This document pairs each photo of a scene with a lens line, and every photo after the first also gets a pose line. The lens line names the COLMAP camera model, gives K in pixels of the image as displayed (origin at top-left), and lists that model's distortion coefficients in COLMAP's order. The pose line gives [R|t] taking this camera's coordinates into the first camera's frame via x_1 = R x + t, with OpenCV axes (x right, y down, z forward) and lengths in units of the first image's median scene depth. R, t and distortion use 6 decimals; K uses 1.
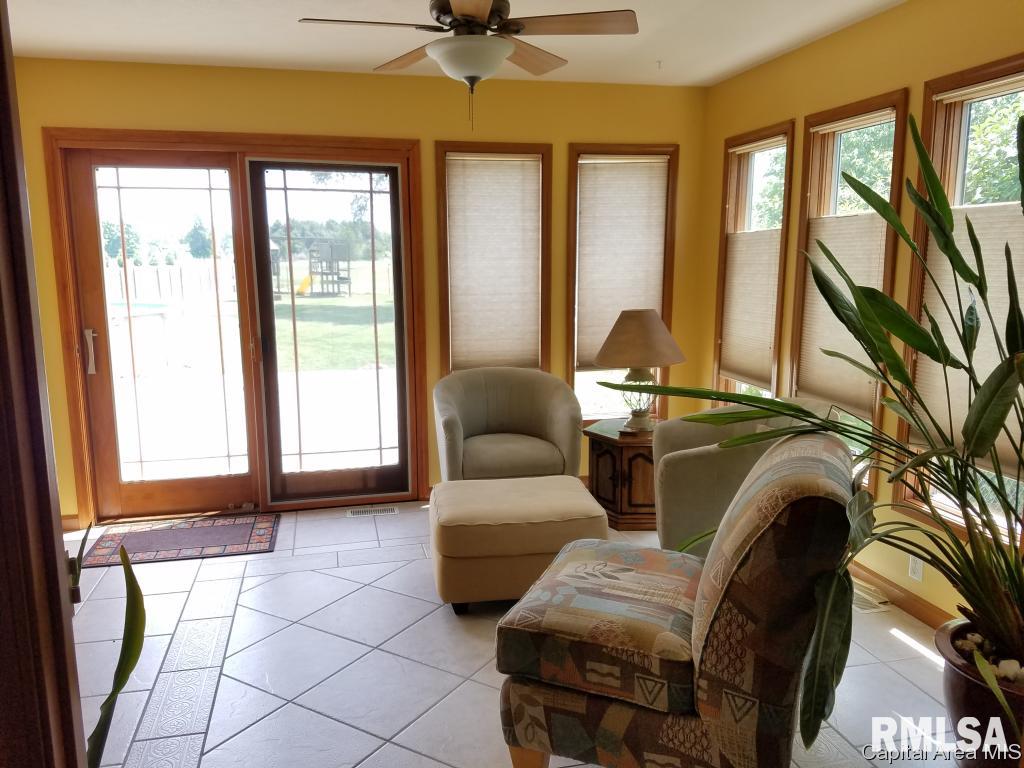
lens RADIAL K [[793.5, 0, 512.0], [0, 793.5, 384.0], [0, 0, 1]] dist [0.266375, -0.486103]
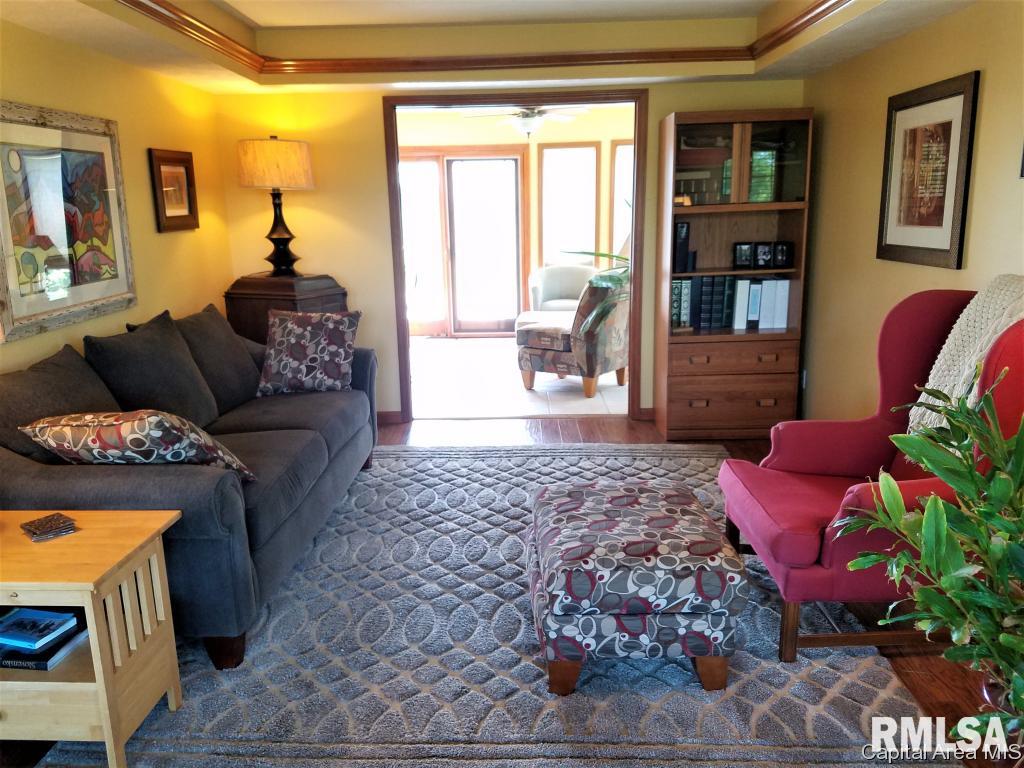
lens RADIAL K [[793.5, 0, 512.0], [0, 793.5, 384.0], [0, 0, 1]] dist [0.266375, -0.486103]
pose [[0.971020, 0.040038, -0.235623, 0.343437], [-0.025544, 0.997607, 0.064247, 0.156947], [0.237631, -0.056366, 0.969719, -0.968753]]
